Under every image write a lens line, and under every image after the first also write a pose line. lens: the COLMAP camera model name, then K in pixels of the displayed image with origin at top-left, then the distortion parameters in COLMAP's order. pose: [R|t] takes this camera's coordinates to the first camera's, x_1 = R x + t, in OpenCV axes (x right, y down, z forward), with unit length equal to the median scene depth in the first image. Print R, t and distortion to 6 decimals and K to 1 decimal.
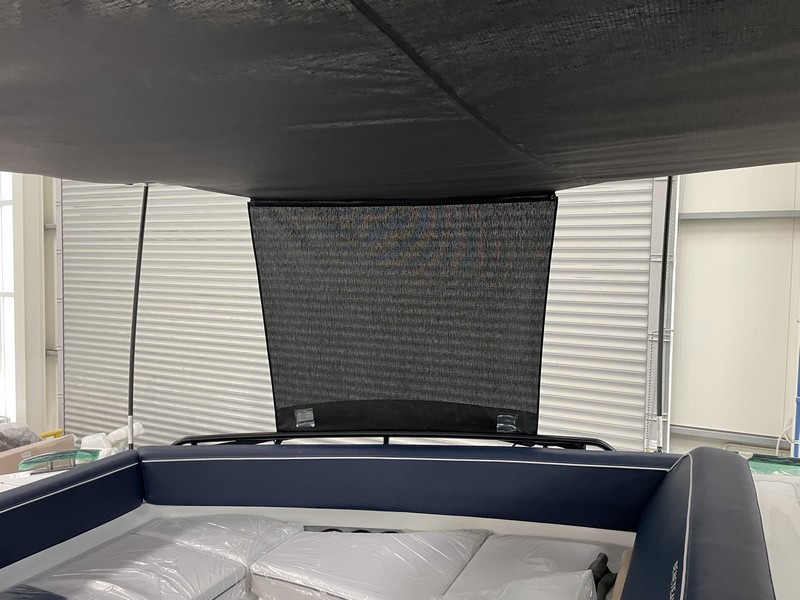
lens RADIAL K [[586.7, 0, 400.6], [0, 586.7, 285.6], [0, 0, 1]] dist [-0.000271, -0.003147]
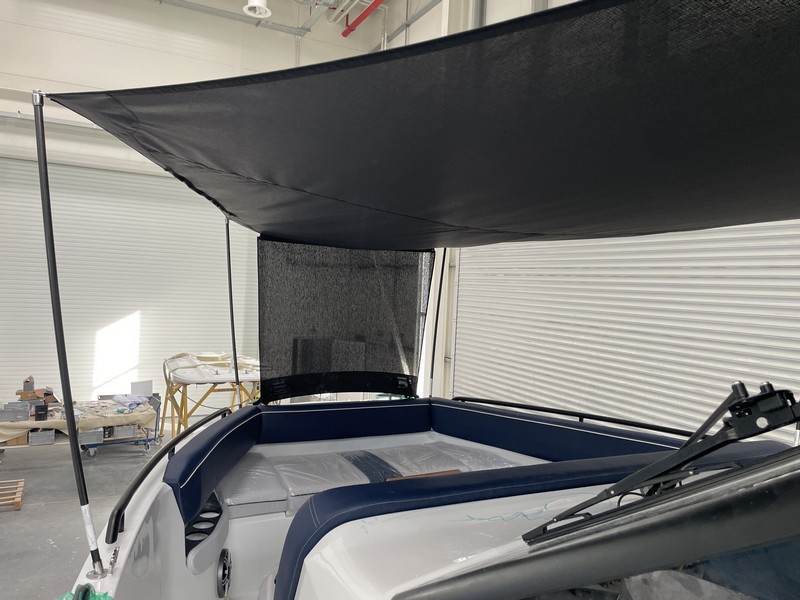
lens RADIAL K [[619.8, 0, 400.0], [0, 619.8, 300.0], [0, 0, 1]] dist [0.027999, -0.000285]
pose [[0.765435, 0.037100, -0.642442, 0.332769], [-0.066215, 0.997578, -0.021282, 0.026207], [0.640097, 0.058829, 0.766038, -0.229343]]
